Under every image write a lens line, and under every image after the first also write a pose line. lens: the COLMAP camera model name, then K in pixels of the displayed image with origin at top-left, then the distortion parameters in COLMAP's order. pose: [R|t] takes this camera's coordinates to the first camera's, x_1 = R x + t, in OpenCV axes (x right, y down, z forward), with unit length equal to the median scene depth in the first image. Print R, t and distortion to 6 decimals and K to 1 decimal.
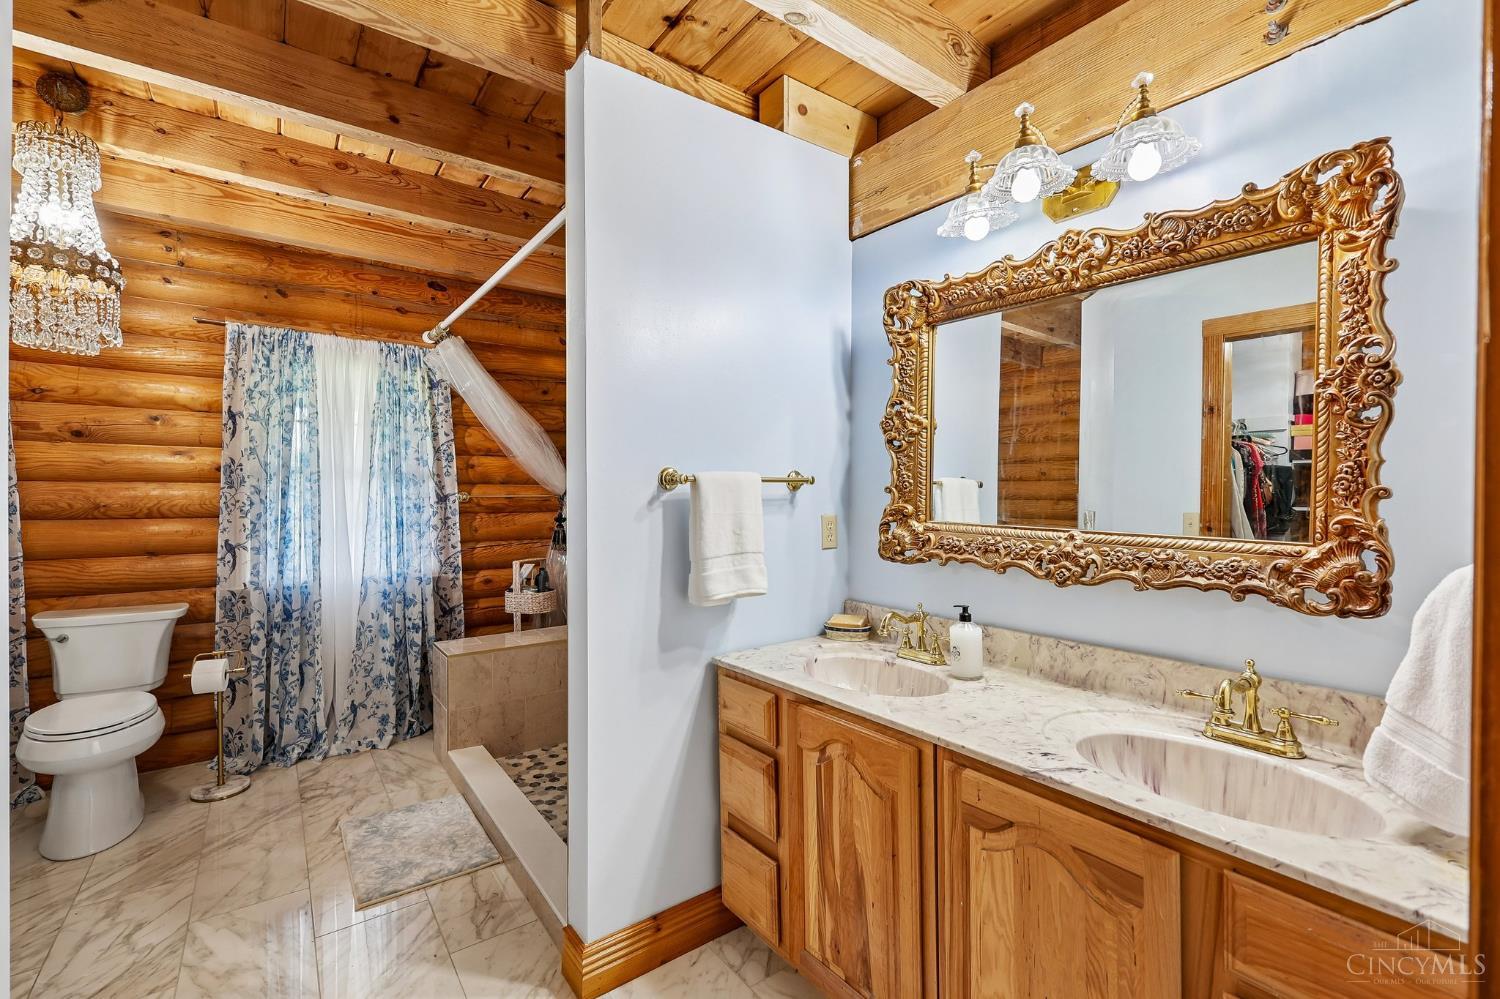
lens RADIAL K [[657.5, 0, 747.8], [0, 657.5, 489.5], [0, 0, 1]] dist [0.001780, -0.000111]
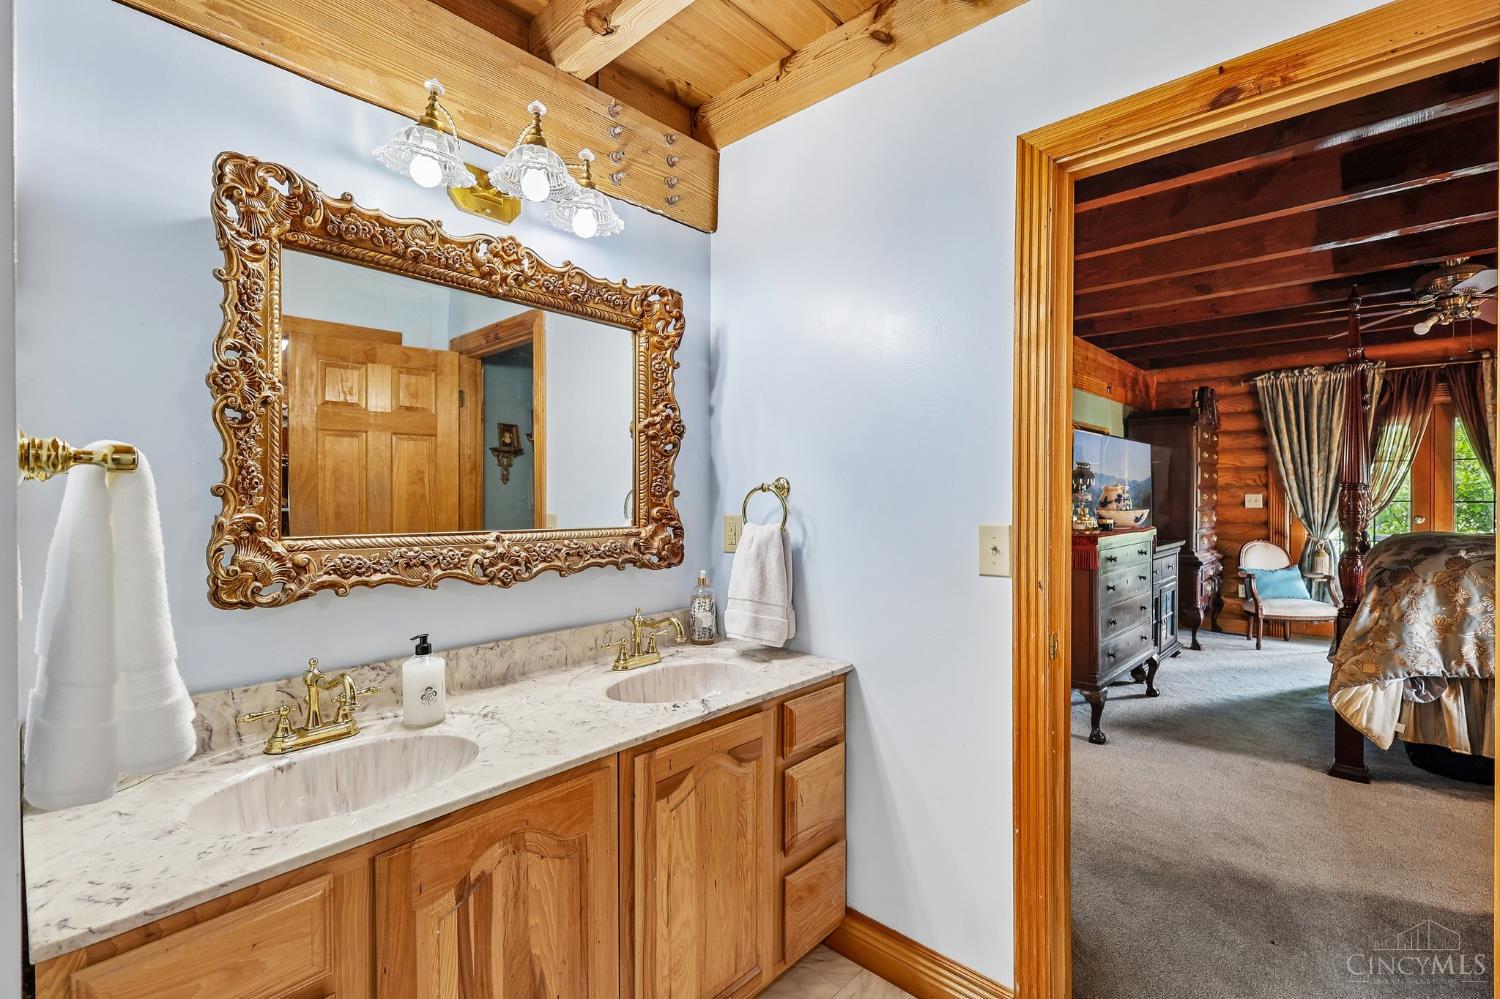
lens RADIAL K [[674.8, 0, 750.0], [0, 674.8, 499.5], [0, 0, 1]] dist [0.002509, 0.000084]
pose [[-0.194300, -0.007690, 0.980912, -0.432772], [-0.000369, 0.999970, 0.007766, 0.003328], [-0.980942, 0.001147, -0.194297, 0.594147]]
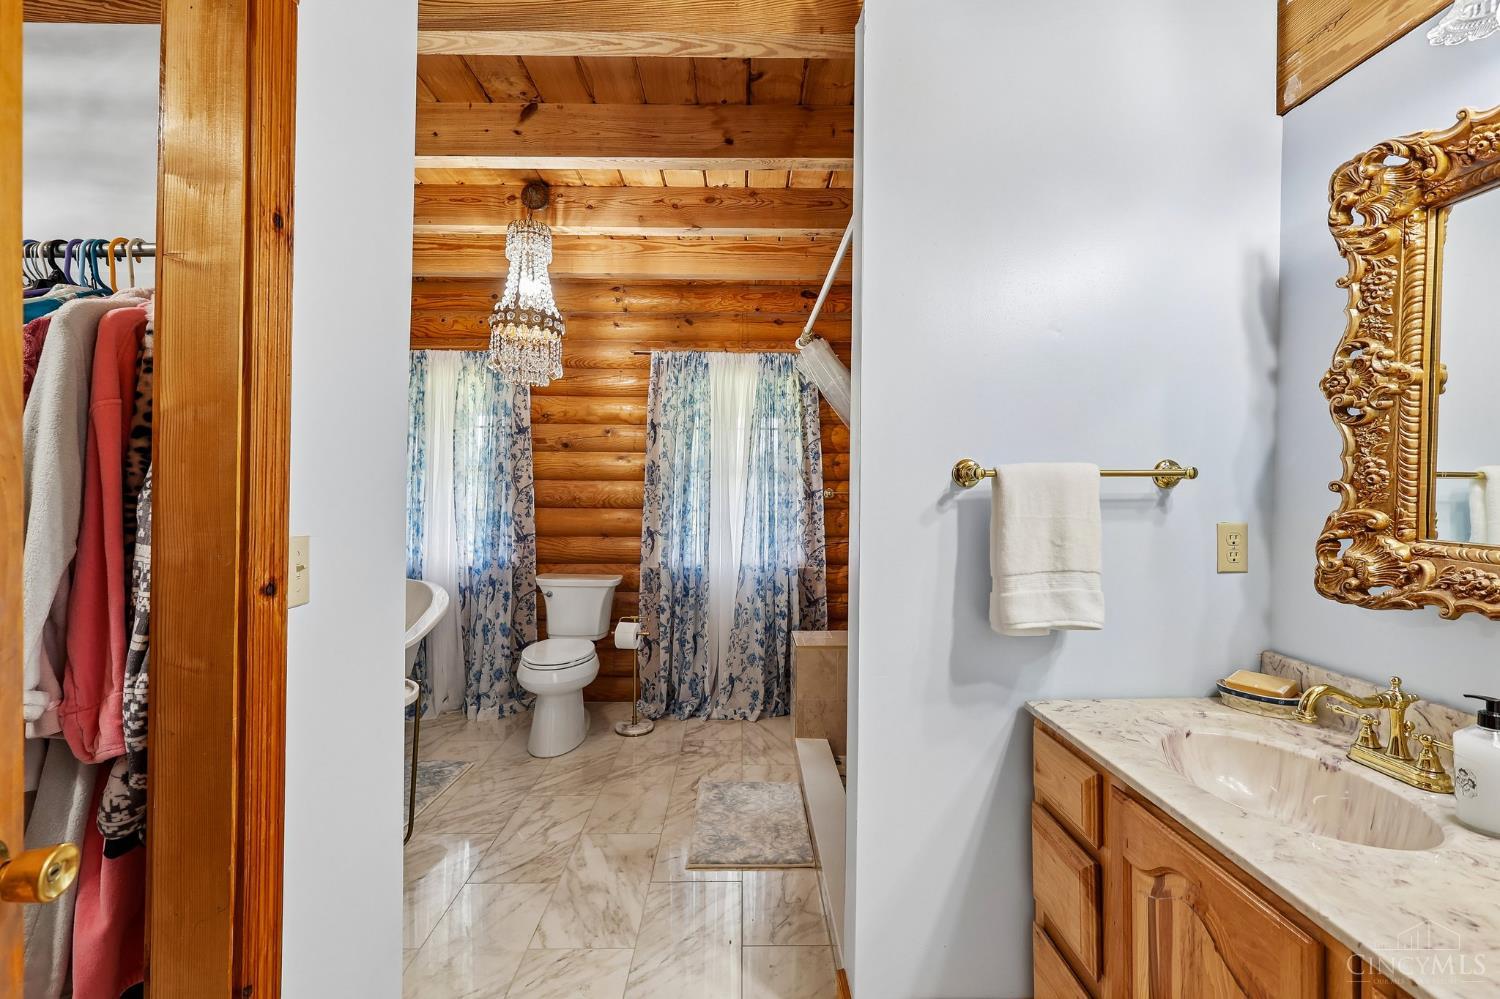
lens RADIAL K [[652.9, 0, 750.6], [0, 652.9, 486.4], [0, 0, 1]] dist [-0.001225, -0.000575]
pose [[0.812376, 0.000710, -0.583134, 0.112778], [-0.000591, 1.000000, 0.000394, 0.000030], [0.583134, 0.000024, 0.812376, 0.155487]]
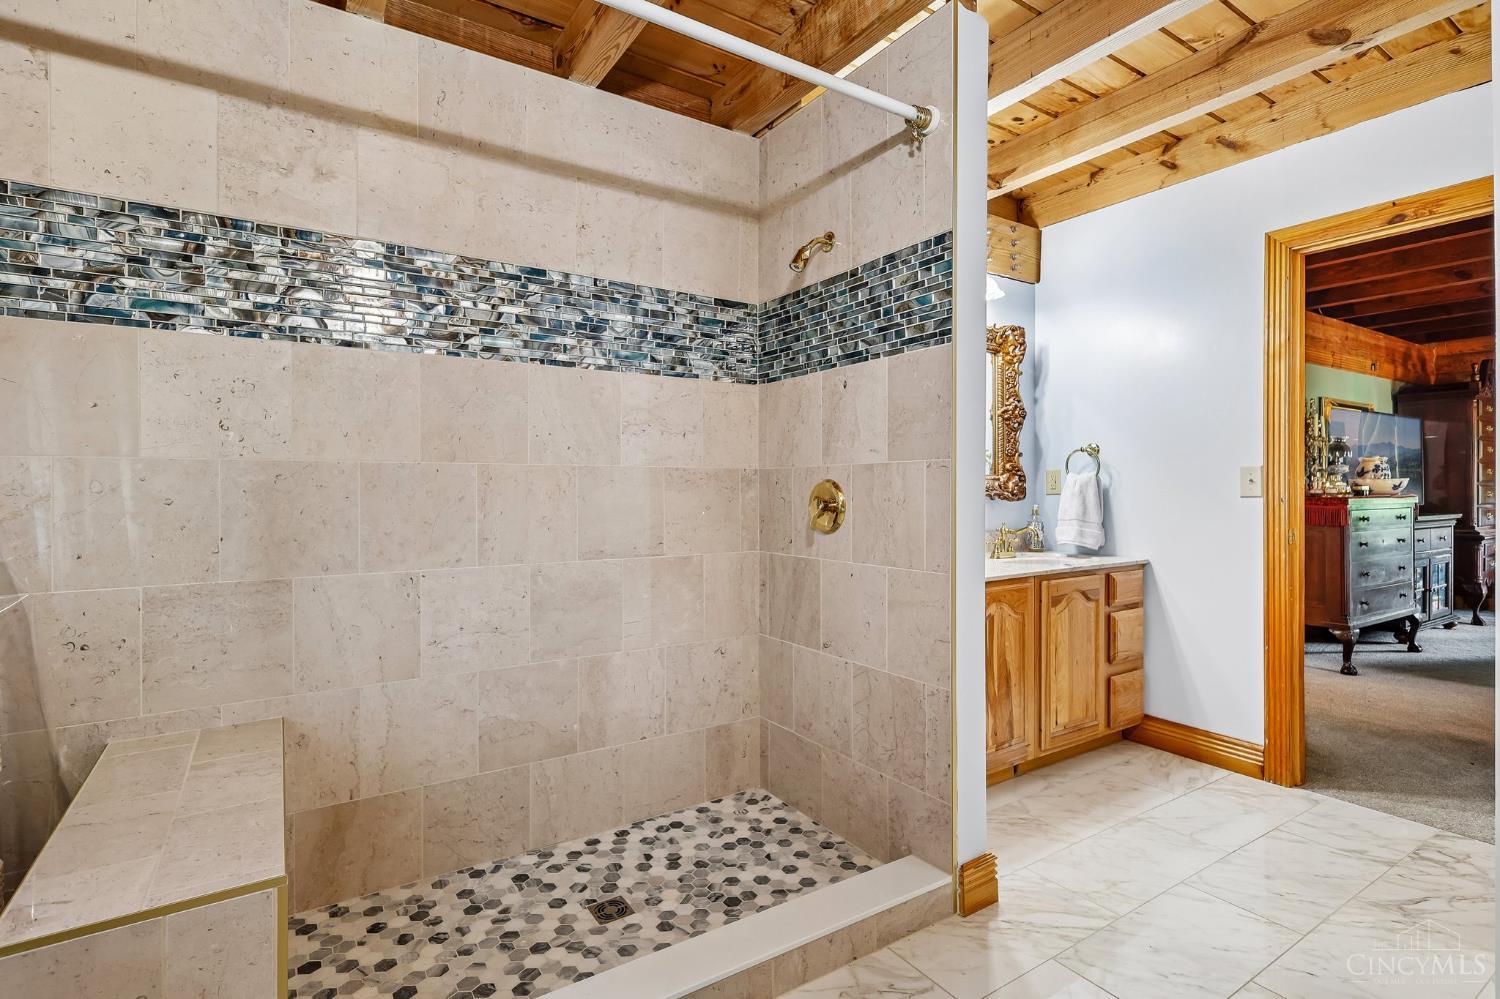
lens RADIAL K [[726.7, 0, 749.2], [0, 726.7, 489.9], [0, 0, 1]] dist [-0.003049, -0.000662]
pose [[0.055011, -0.001453, 0.998485, -1.109790], [0.000840, 0.999999, 0.001409, 0.076338], [-0.998485, 0.000761, 0.055012, 1.014997]]
